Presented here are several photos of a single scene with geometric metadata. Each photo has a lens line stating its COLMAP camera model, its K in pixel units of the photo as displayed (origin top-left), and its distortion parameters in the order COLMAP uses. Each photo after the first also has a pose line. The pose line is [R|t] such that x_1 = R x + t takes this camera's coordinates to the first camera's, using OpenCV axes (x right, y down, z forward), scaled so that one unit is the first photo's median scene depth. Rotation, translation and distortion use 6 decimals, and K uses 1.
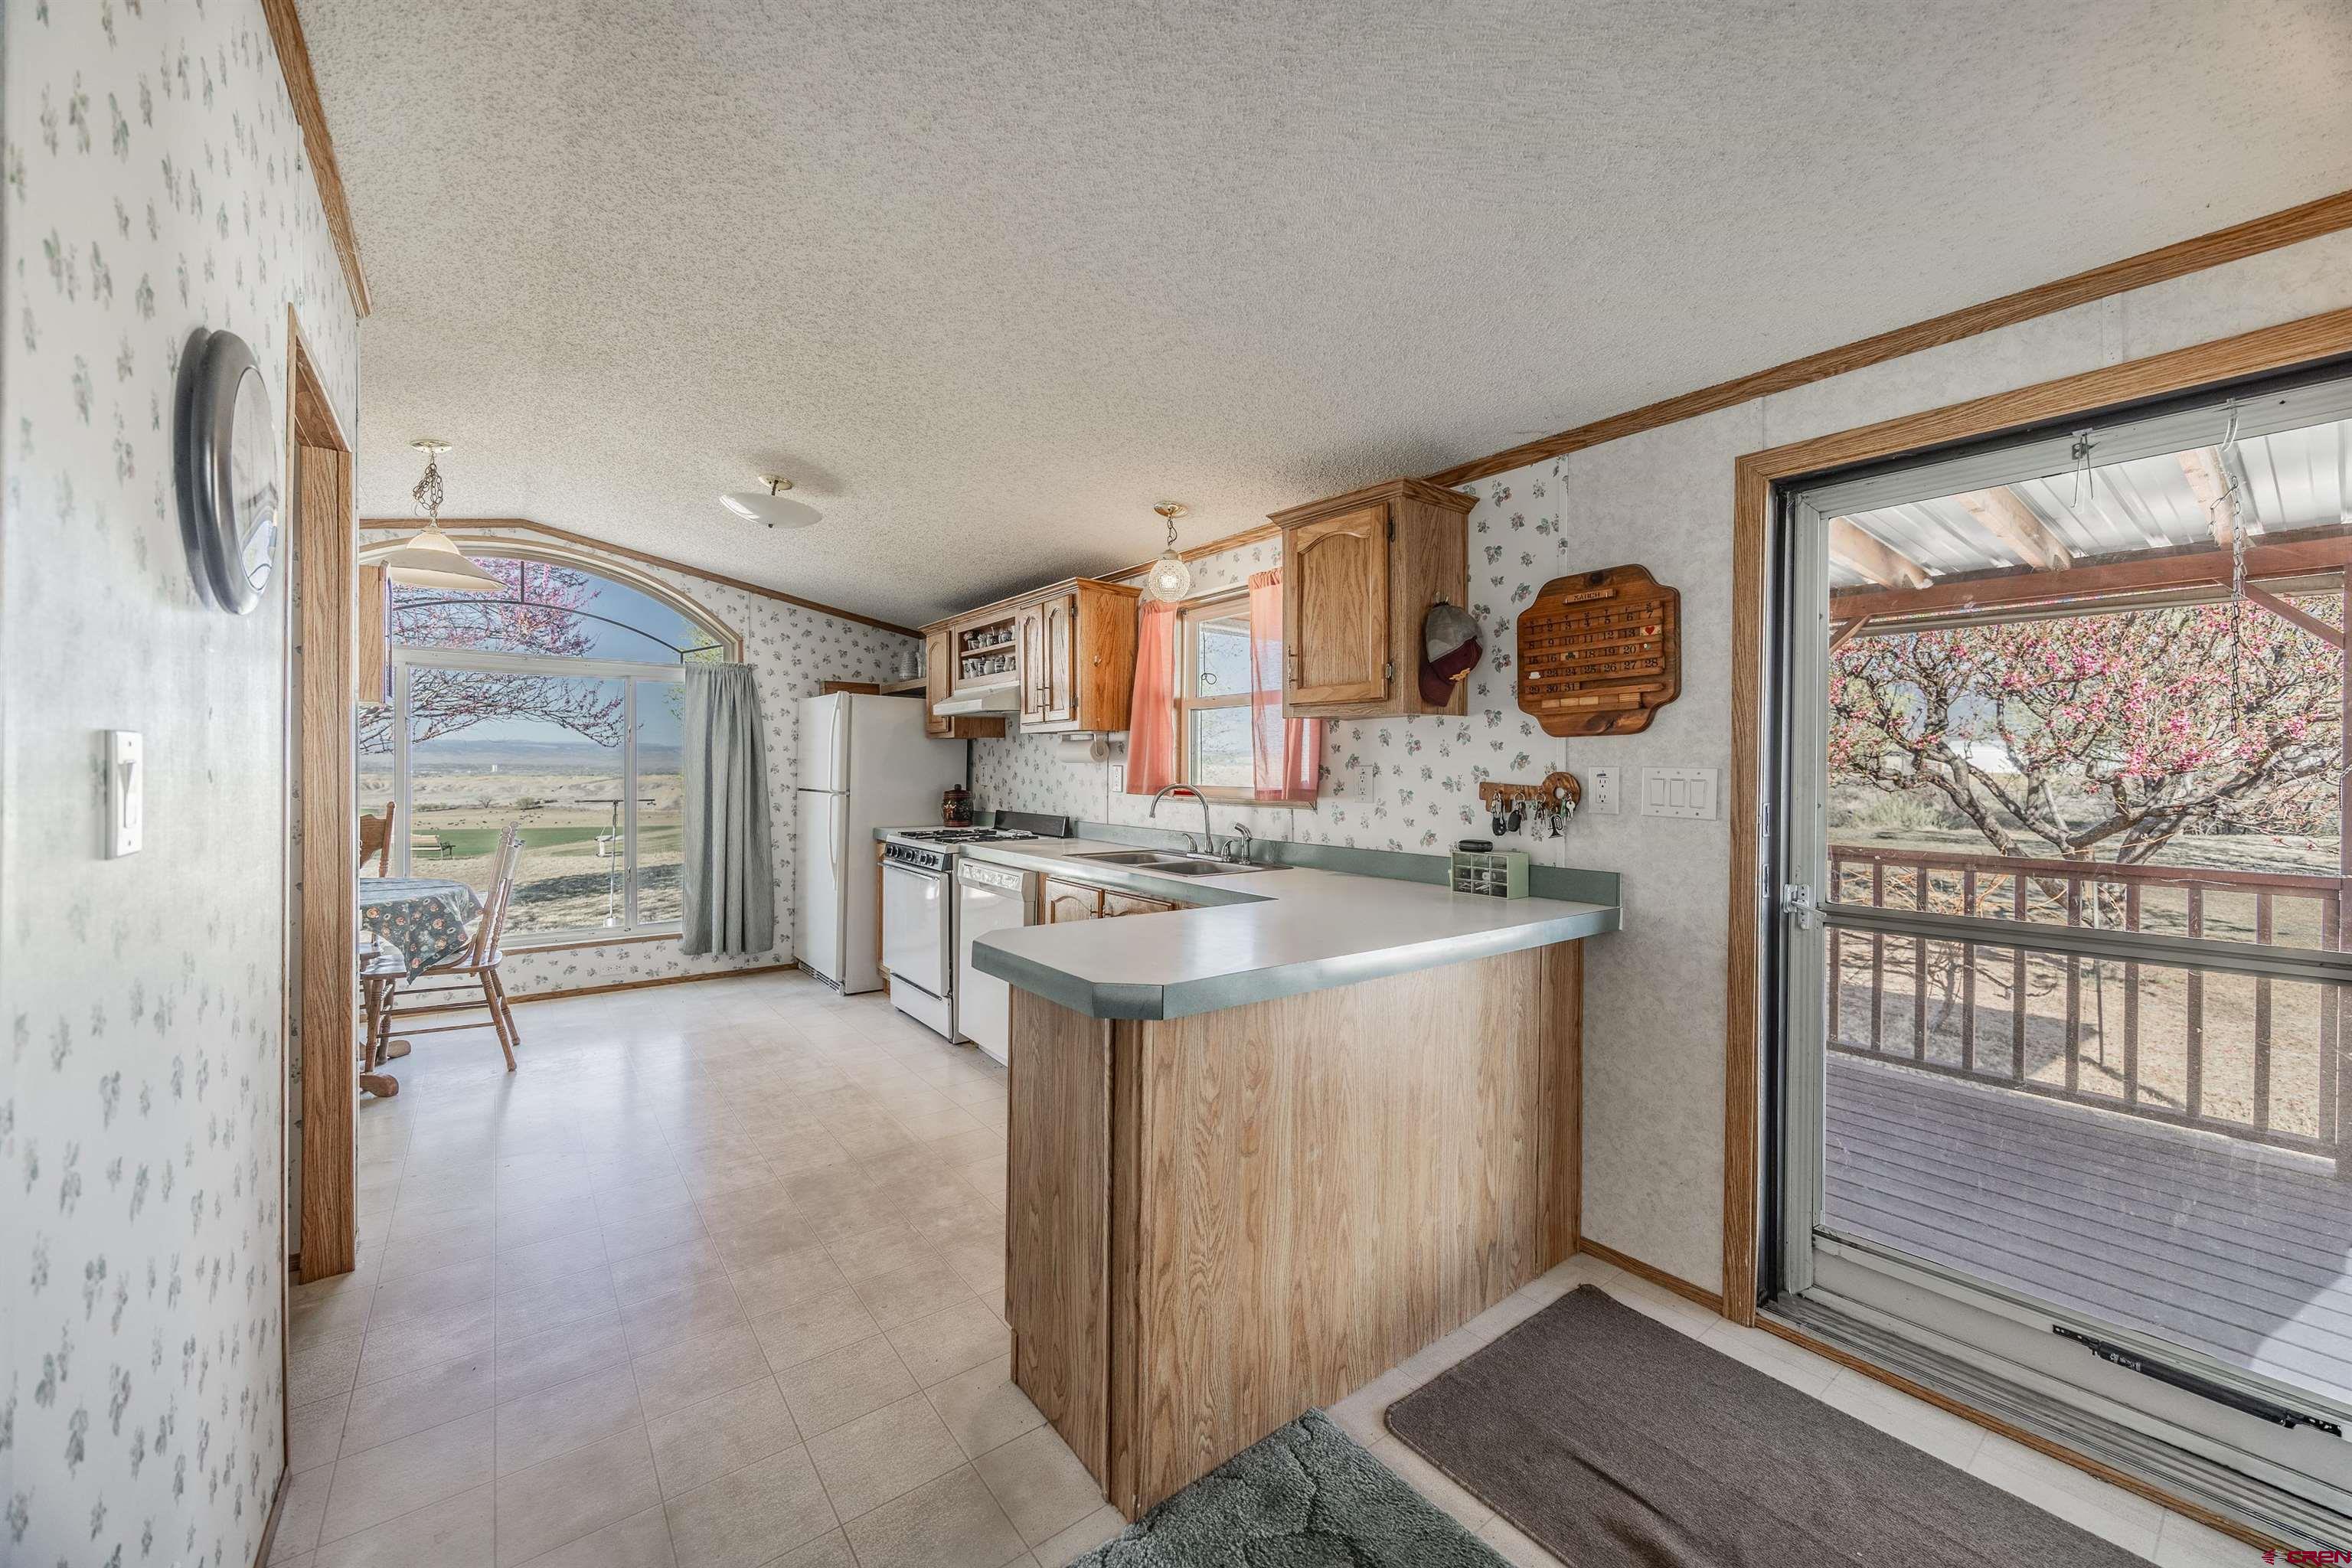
lens RADIAL K [[894.3, 0, 1171.3], [0, 894.3, 776.0], [0, 0, 1]] dist [-0.002509, 0.000043]
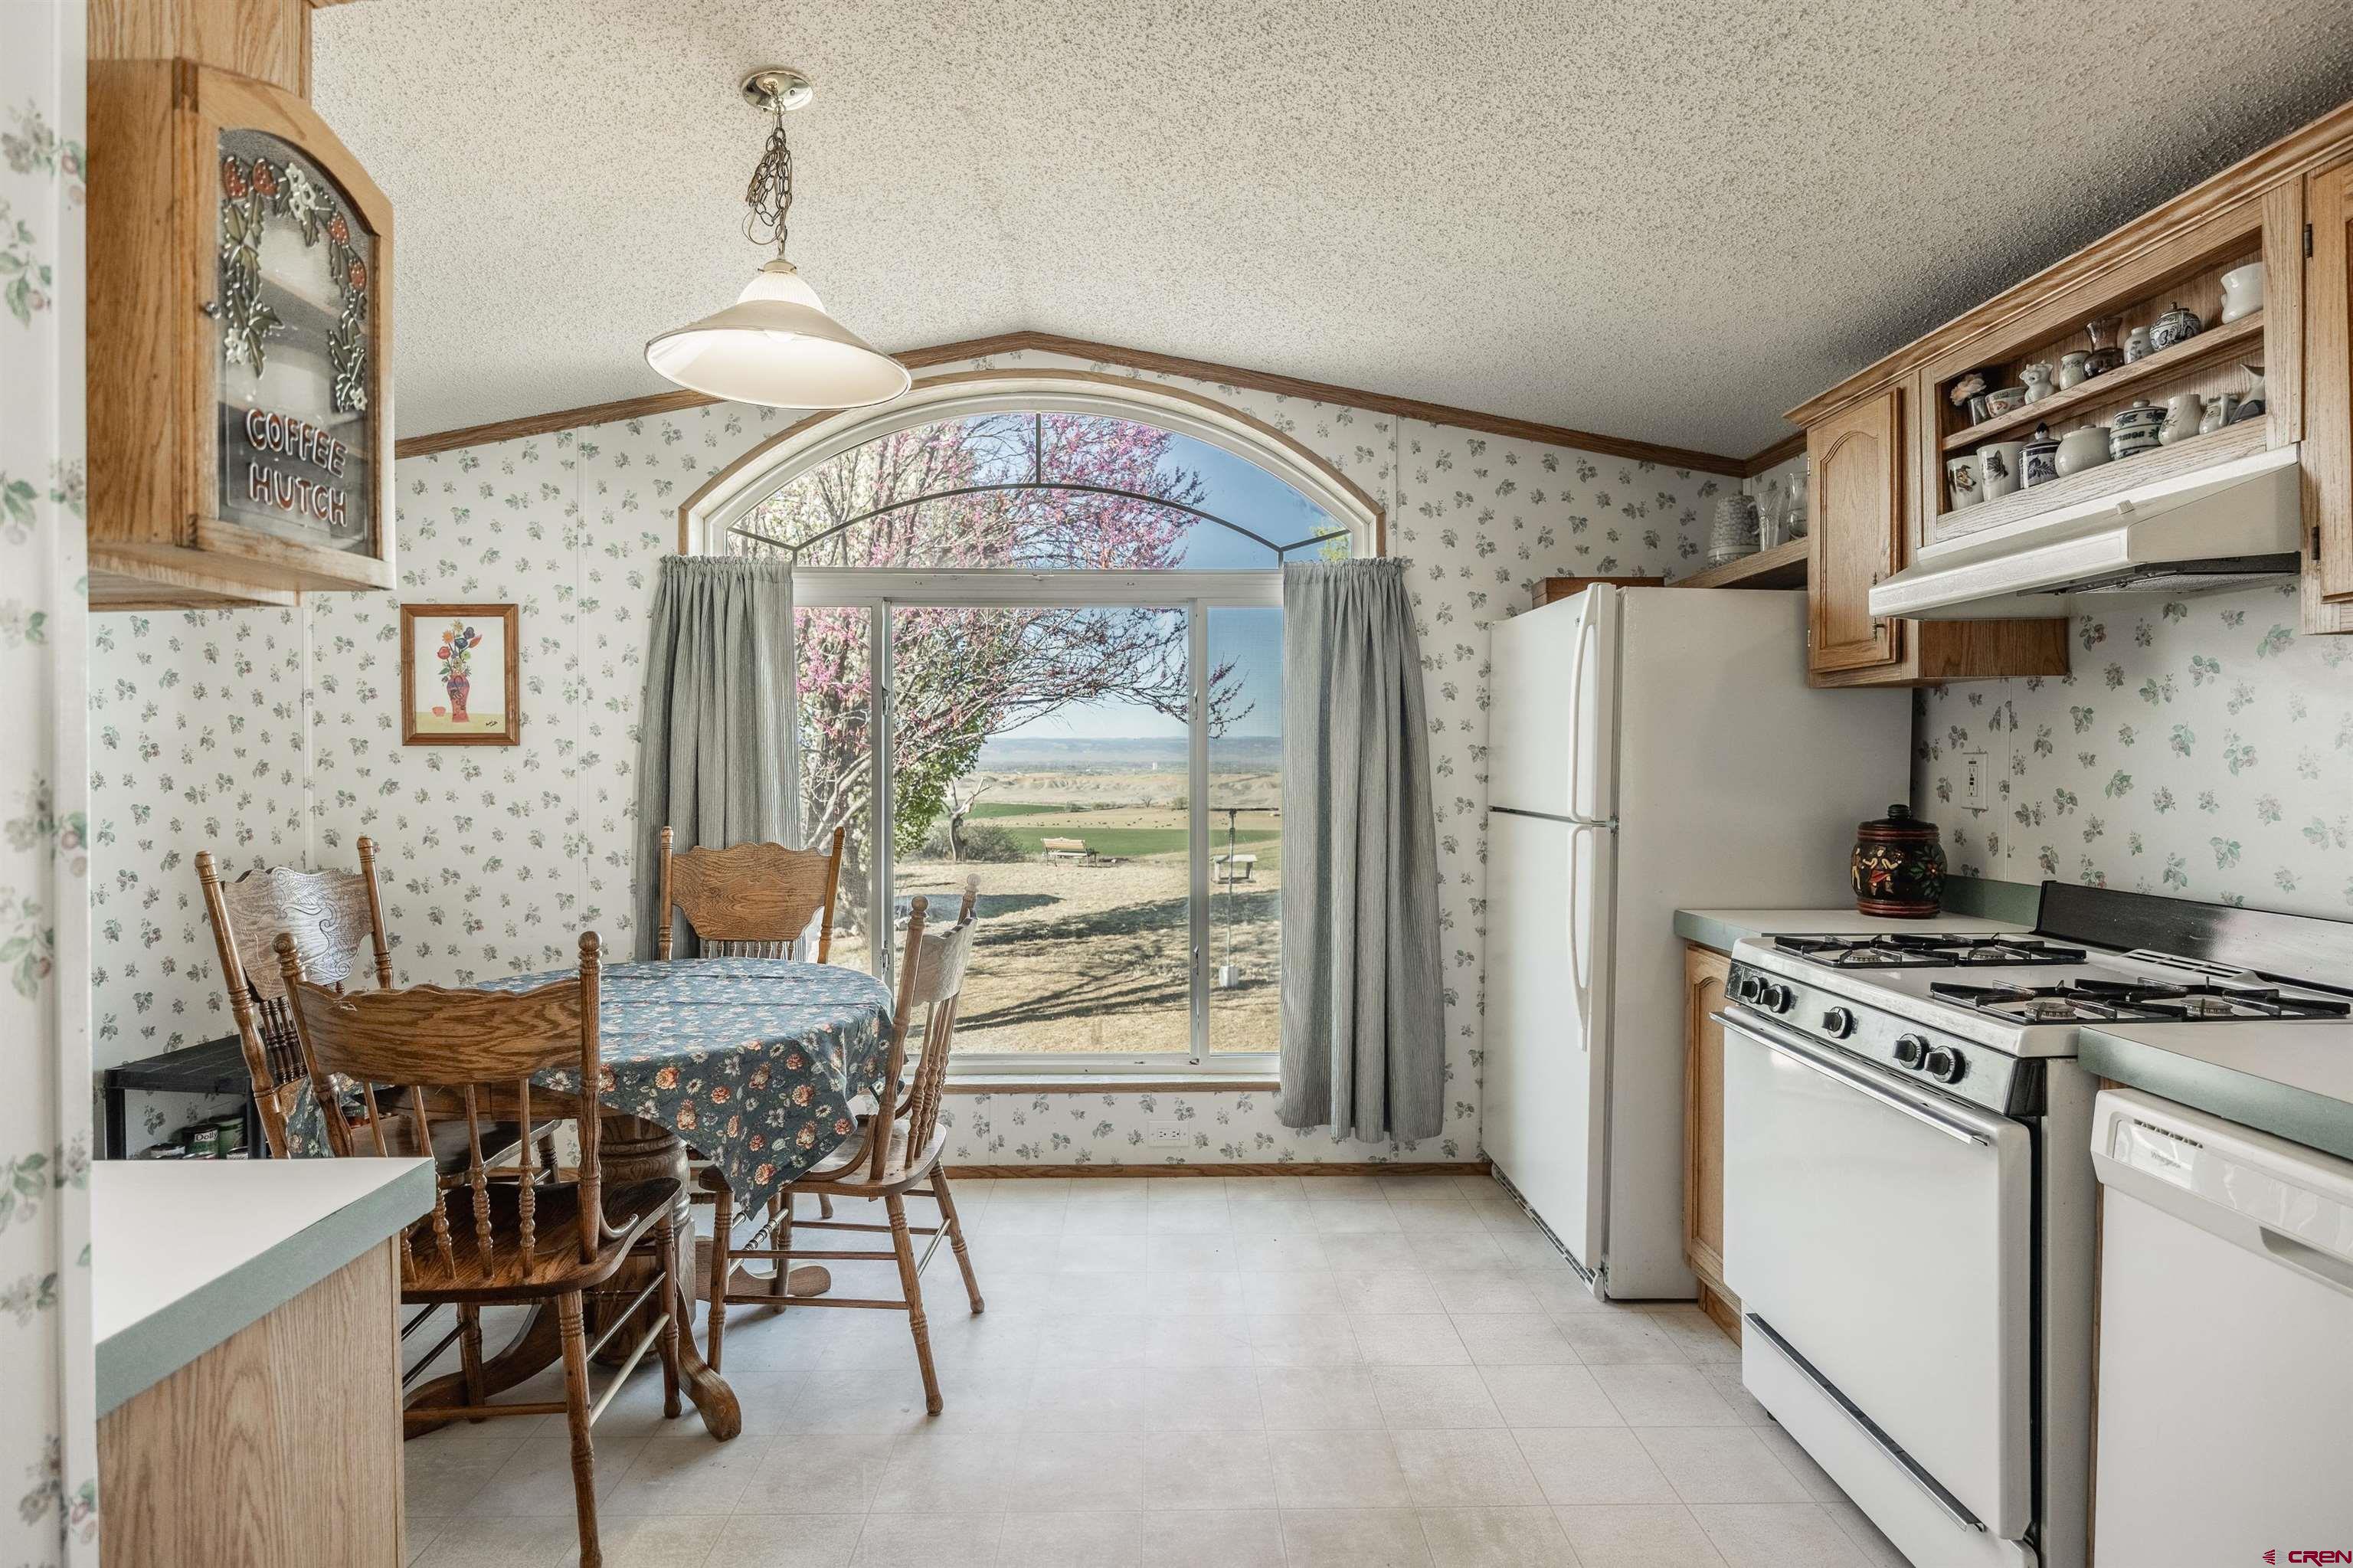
lens RADIAL K [[1157.9, 0, 1169.7], [0, 1157.9, 776.1], [0, 0, 1]] dist [-0.010084, 0.000190]
pose [[0.804862, -0.001659, -0.593460, -0.220607], [0.003061, 0.999994, 0.001355, -0.005109], [0.593454, -0.002907, 0.804863, 0.466567]]
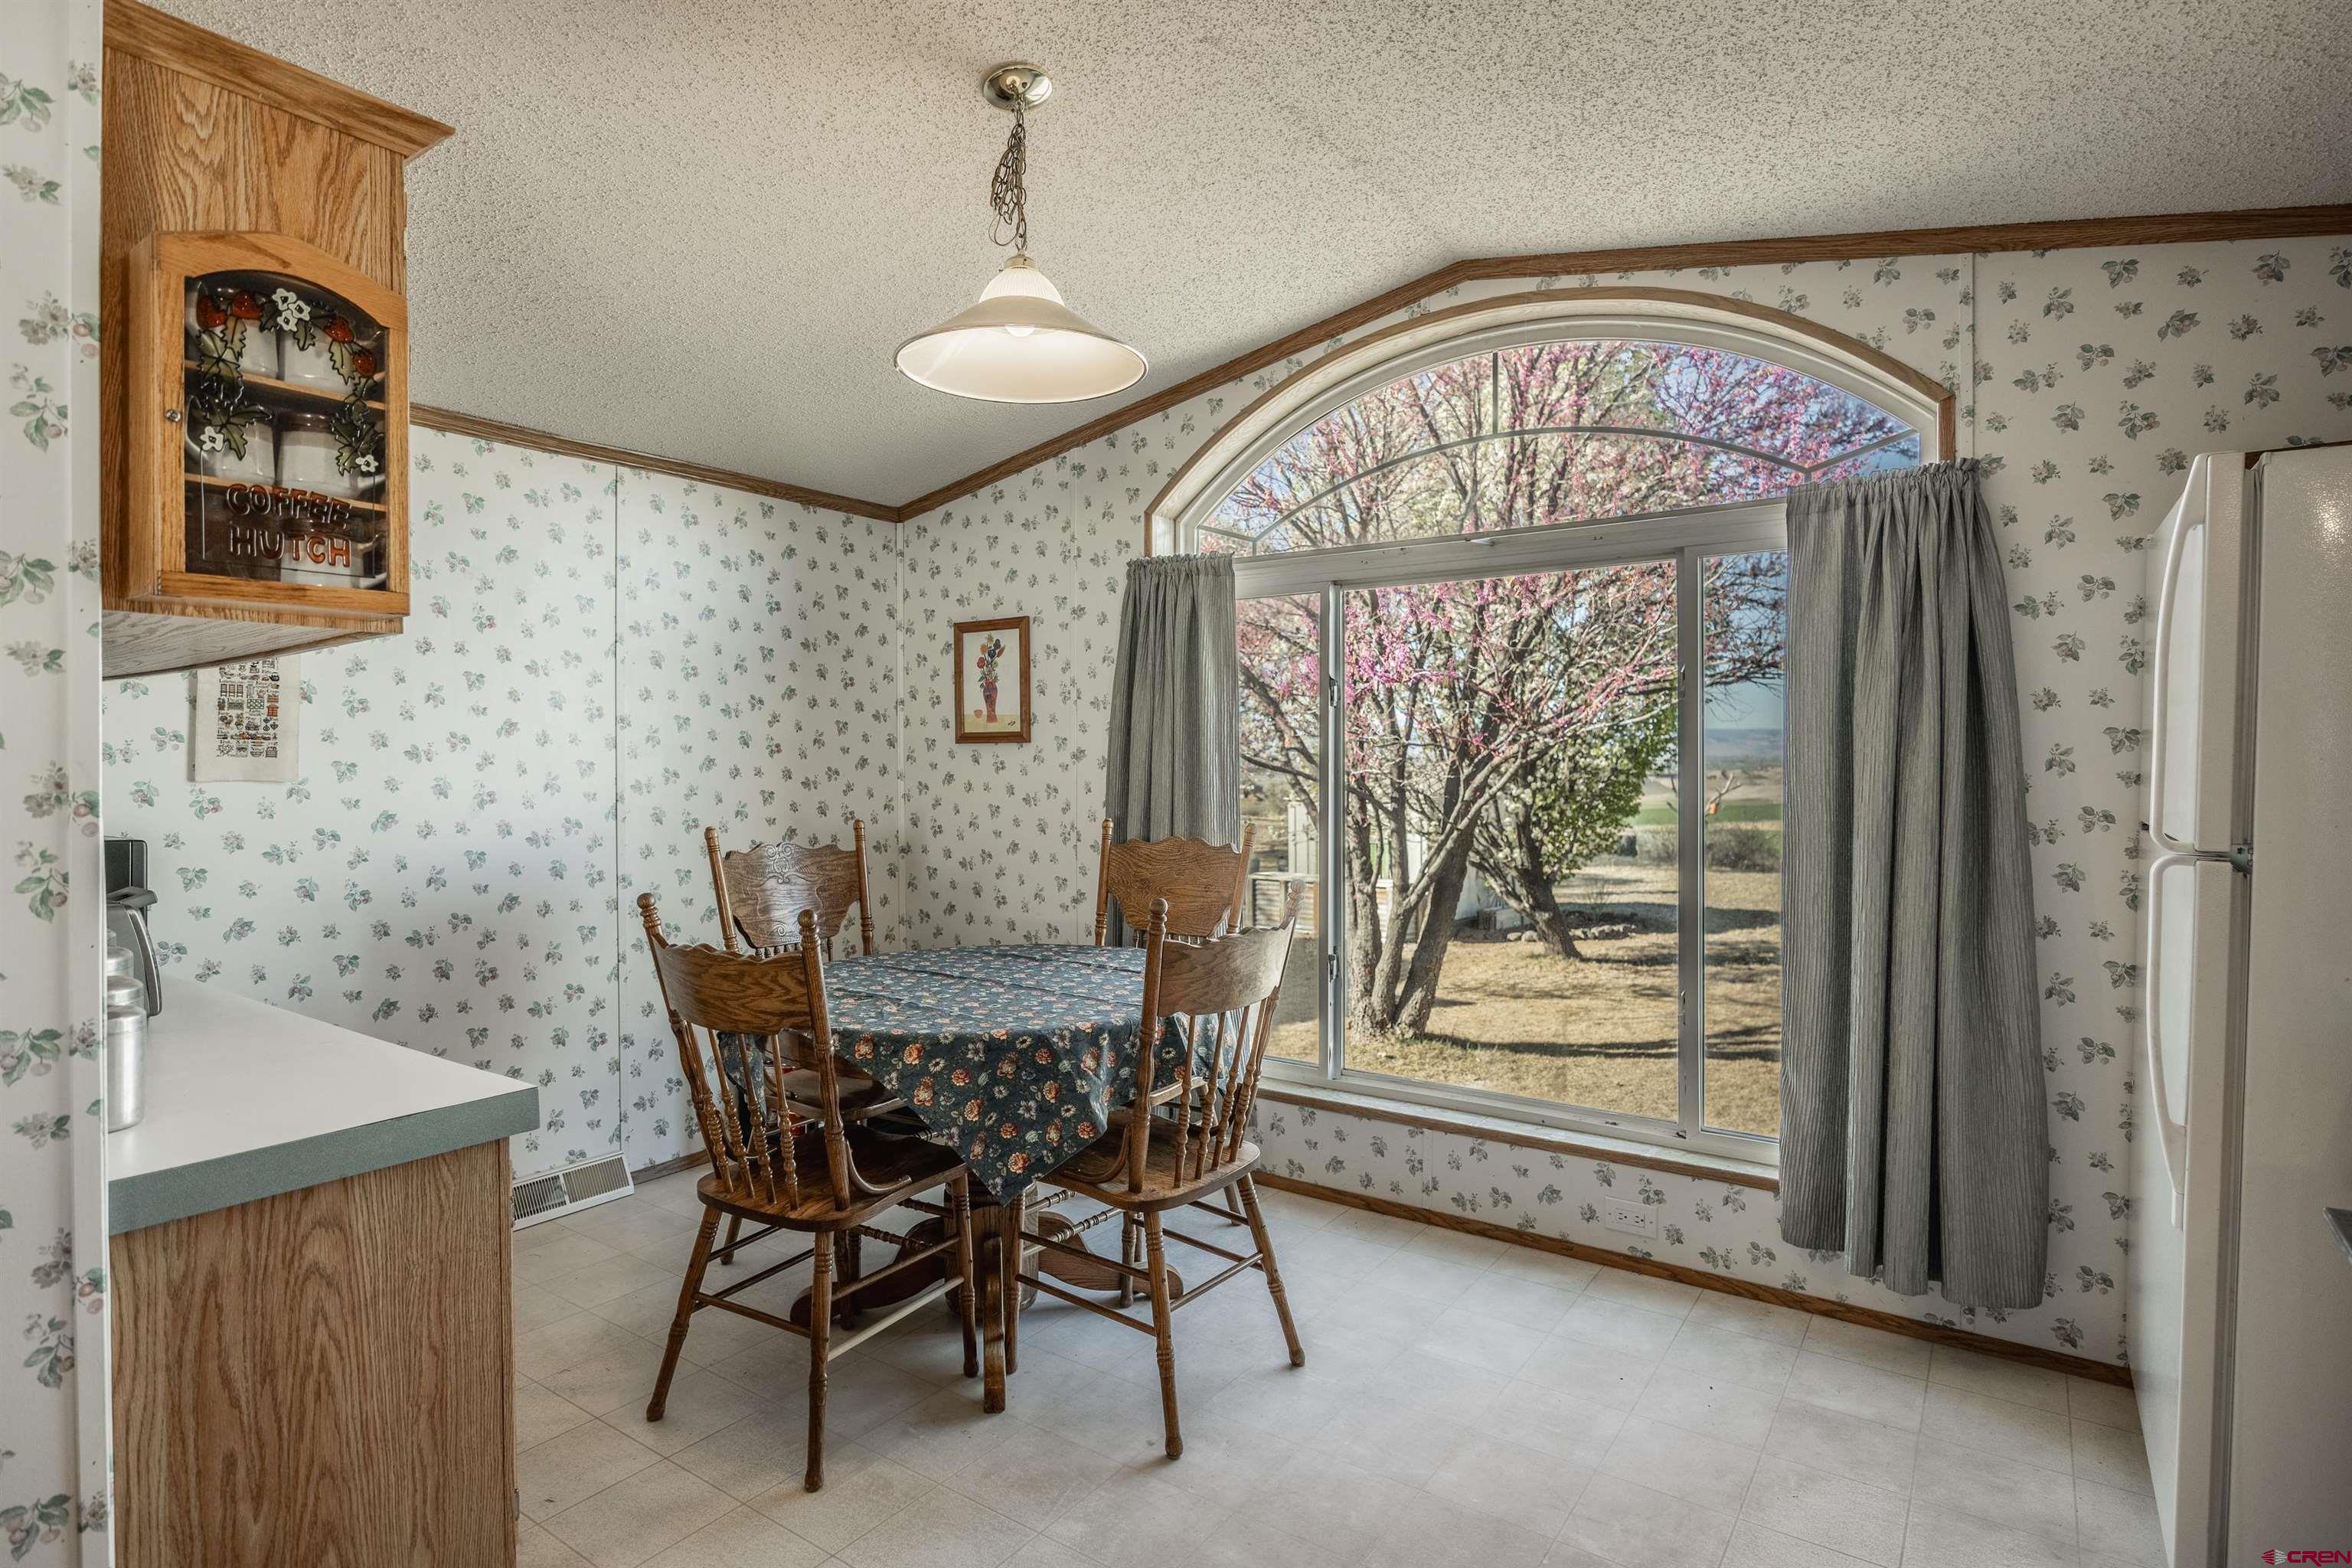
lens RADIAL K [[1195.5, 0, 1170.4], [0, 1195.5, 772.8], [0, 0, 1]] dist [-0.011985, 0.000809]
pose [[0.300269, 0.001642, -0.953853, -0.145771], [-0.001471, 0.999998, 0.001259, -0.004368], [0.953853, 0.001025, 0.300271, 0.657010]]
